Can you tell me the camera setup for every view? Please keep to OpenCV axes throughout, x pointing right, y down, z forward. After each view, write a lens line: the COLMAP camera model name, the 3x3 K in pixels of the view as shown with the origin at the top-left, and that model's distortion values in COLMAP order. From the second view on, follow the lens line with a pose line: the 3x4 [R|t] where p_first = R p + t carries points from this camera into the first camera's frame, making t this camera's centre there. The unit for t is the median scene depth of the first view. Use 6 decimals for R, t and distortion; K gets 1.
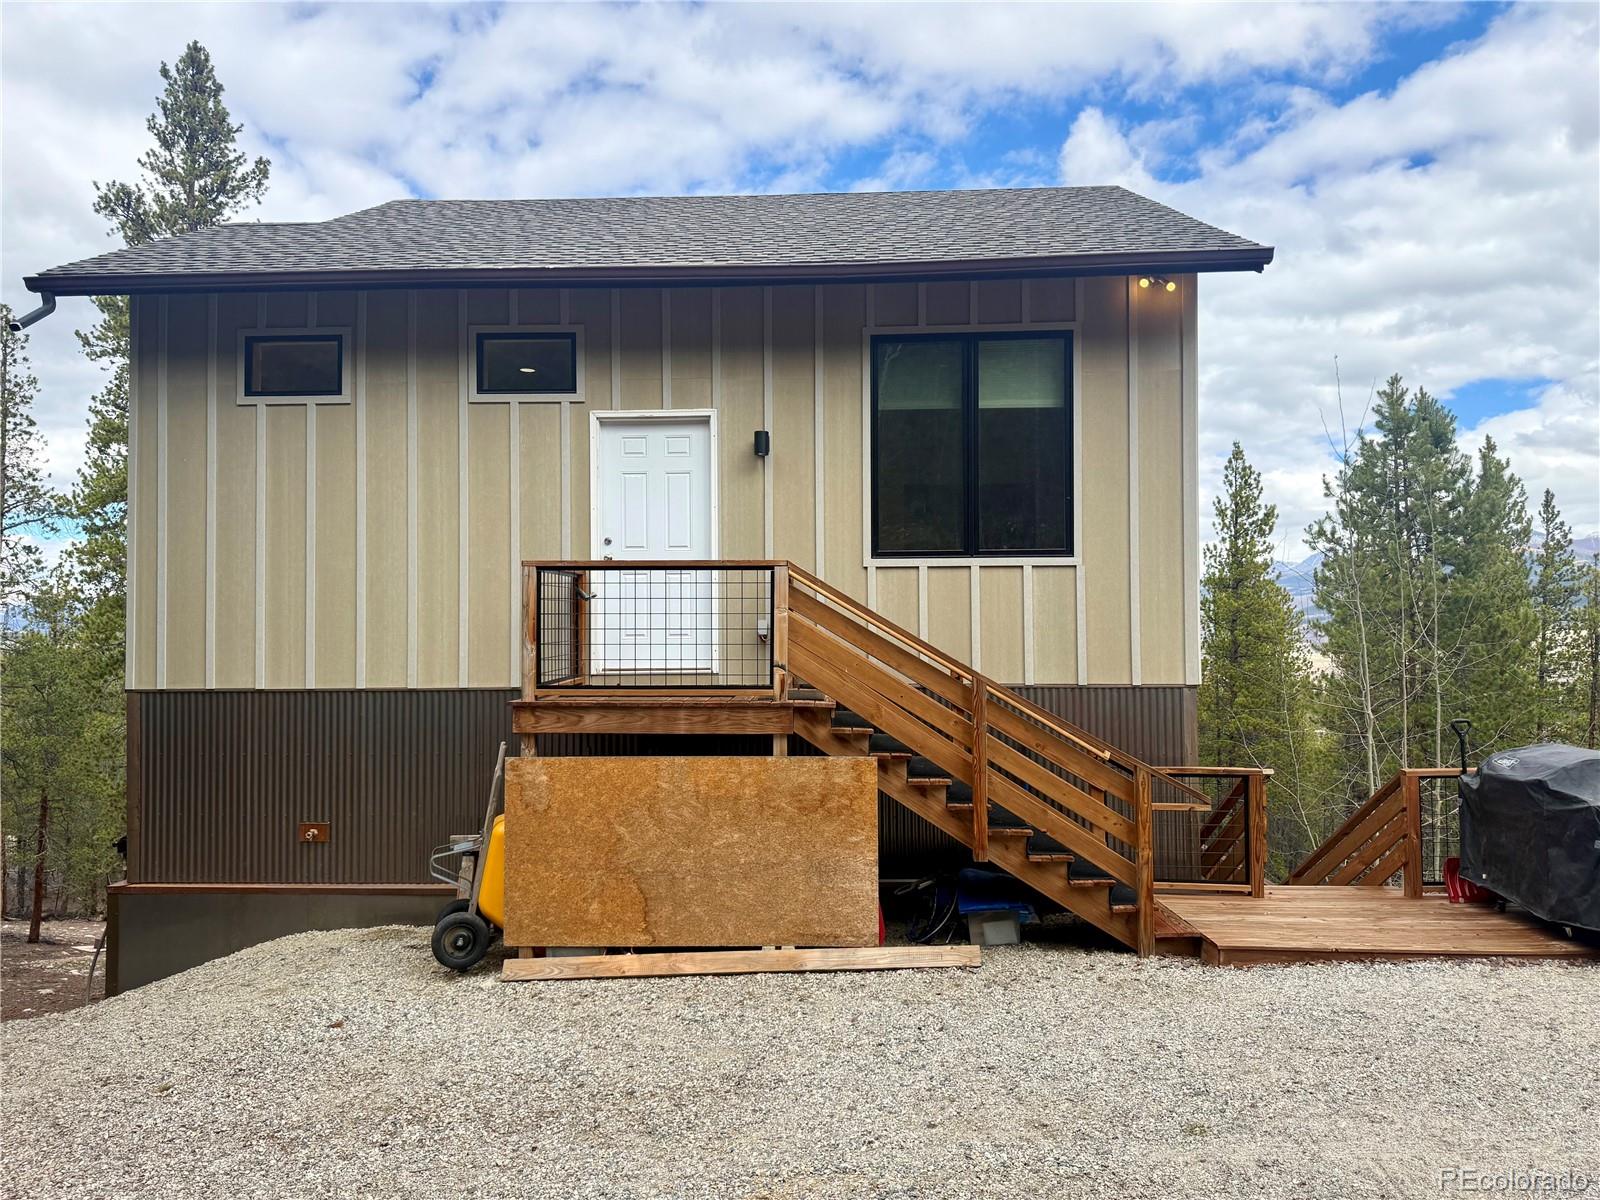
lens RADIAL K [[1122.2, 0, 793.8], [0, 1122.2, 606.9], [0, 0, 1]] dist [0.030652, -0.035289]
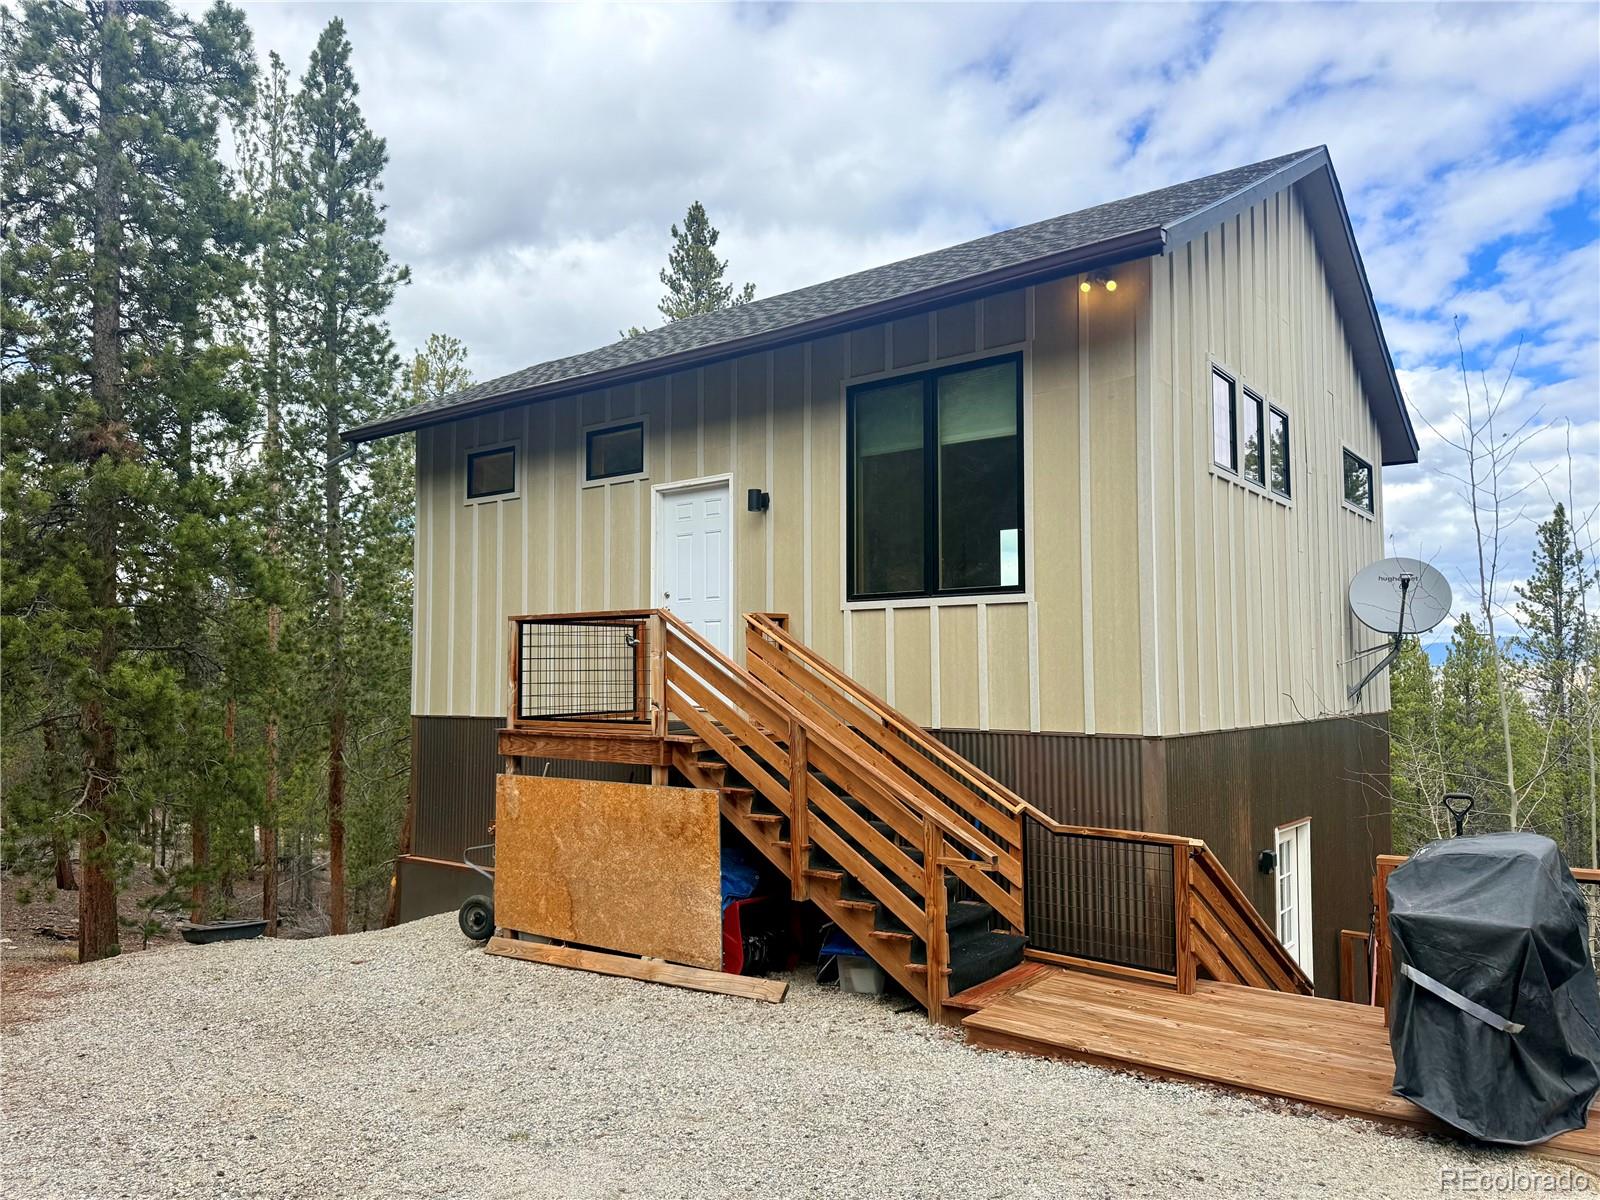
lens RADIAL K [[1122.2, 0, 789.7], [0, 1122.2, 600.9], [0, 0, 1]] dist [0.030652, -0.035289]
pose [[0.817268, -0.036924, -0.575073, 0.729470], [0.011289, 0.998779, -0.048085, 0.005115], [0.576147, 0.032806, 0.816688, 0.155198]]
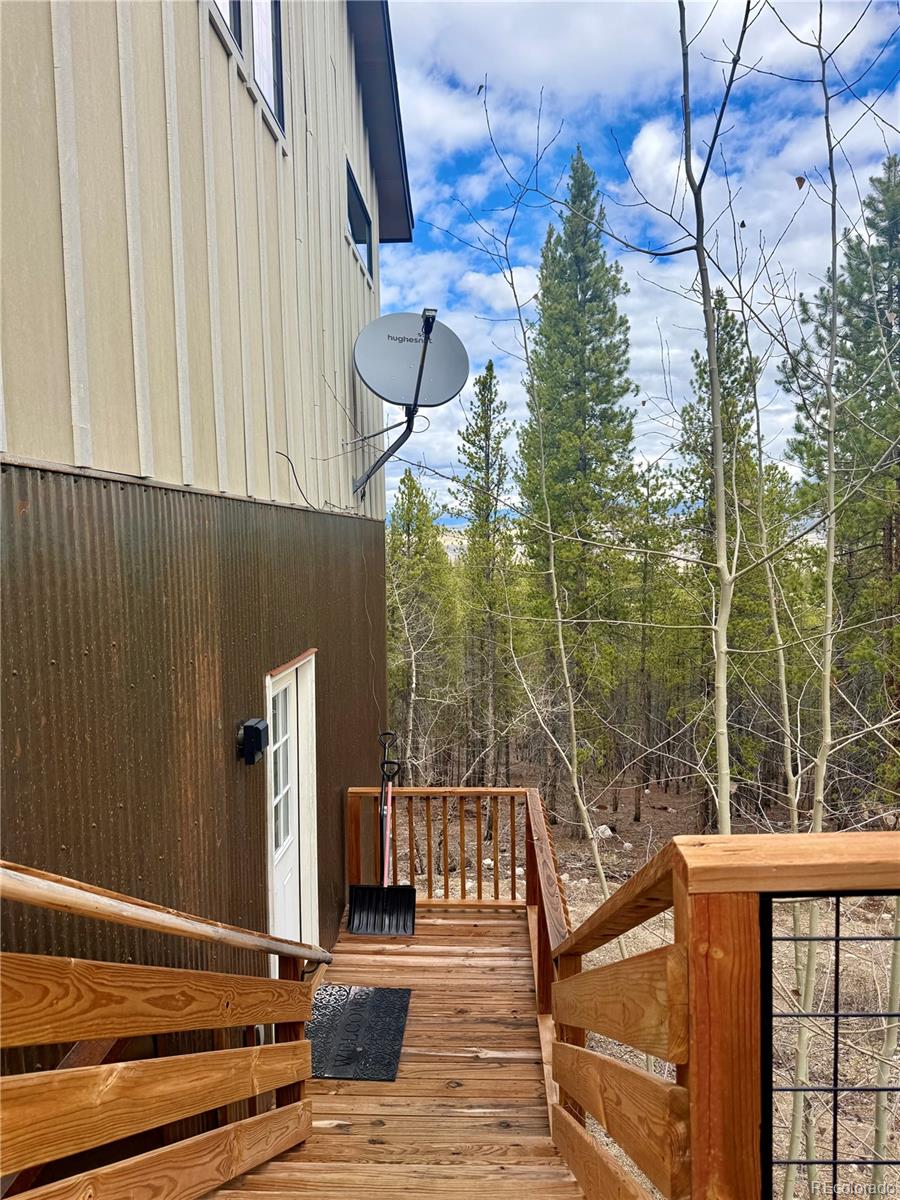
lens RADIAL K [[841.6, 0, 442.7], [0, 841.6, 609.2], [0, 0, 1]] dist [0.030652, -0.035289]
pose [[0.999878, -0.014697, -0.005233, 0.556684], [0.015173, 0.994150, 0.106939, 0.104073], [0.003630, -0.107006, 0.994252, 0.969346]]
